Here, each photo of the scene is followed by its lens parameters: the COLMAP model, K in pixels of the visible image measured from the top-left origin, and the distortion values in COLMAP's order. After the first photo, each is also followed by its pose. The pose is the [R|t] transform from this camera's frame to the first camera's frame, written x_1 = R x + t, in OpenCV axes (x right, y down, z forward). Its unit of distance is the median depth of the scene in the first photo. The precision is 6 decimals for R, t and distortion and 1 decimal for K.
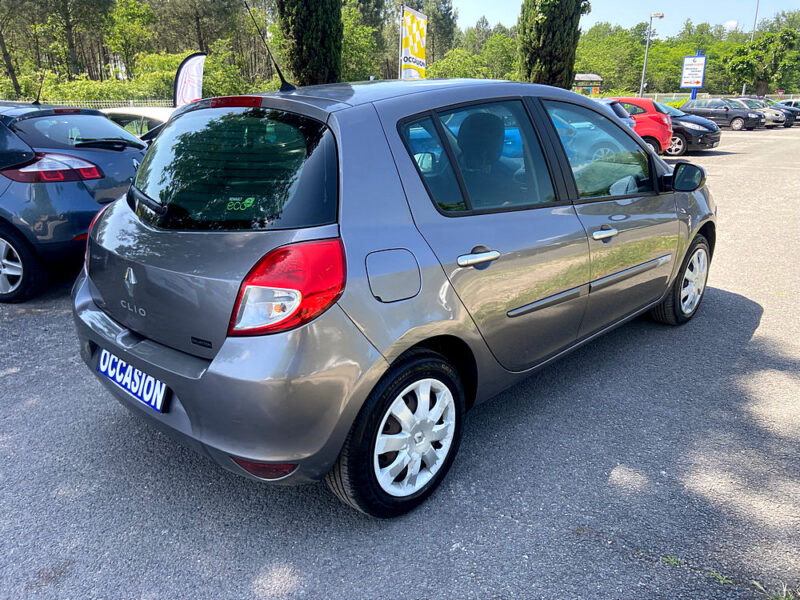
lens RADIAL K [[610.7, 0, 408.2], [0, 610.7, 304.4], [0, 0, 1]] dist [0.075959, -0.094757]
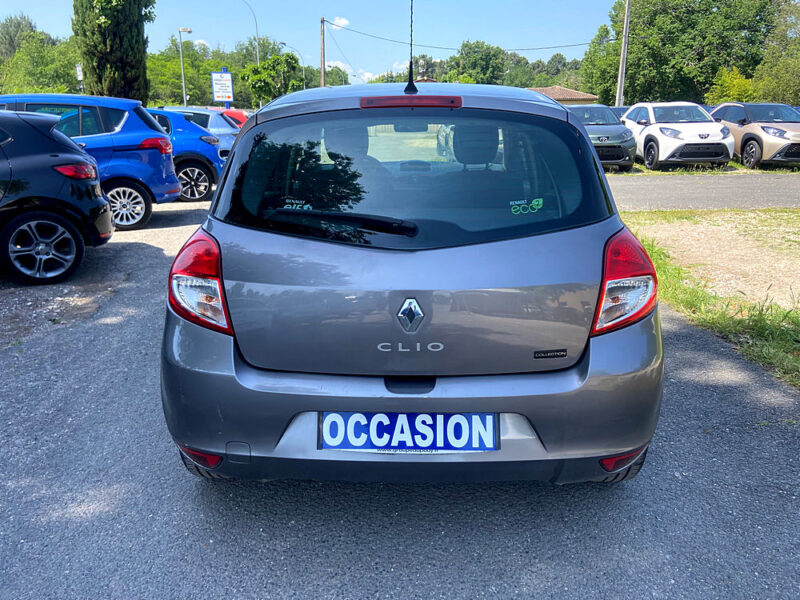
lens RADIAL K [[610.7, 0, 380.1], [0, 610.7, 302.8], [0, 0, 1]] dist [0.075959, -0.094757]
pose [[0.765114, -0.174349, 0.619841, -0.115252], [0.186620, 0.981370, 0.045681, -0.011402], [-0.616258, 0.080724, 0.783397, 0.045302]]
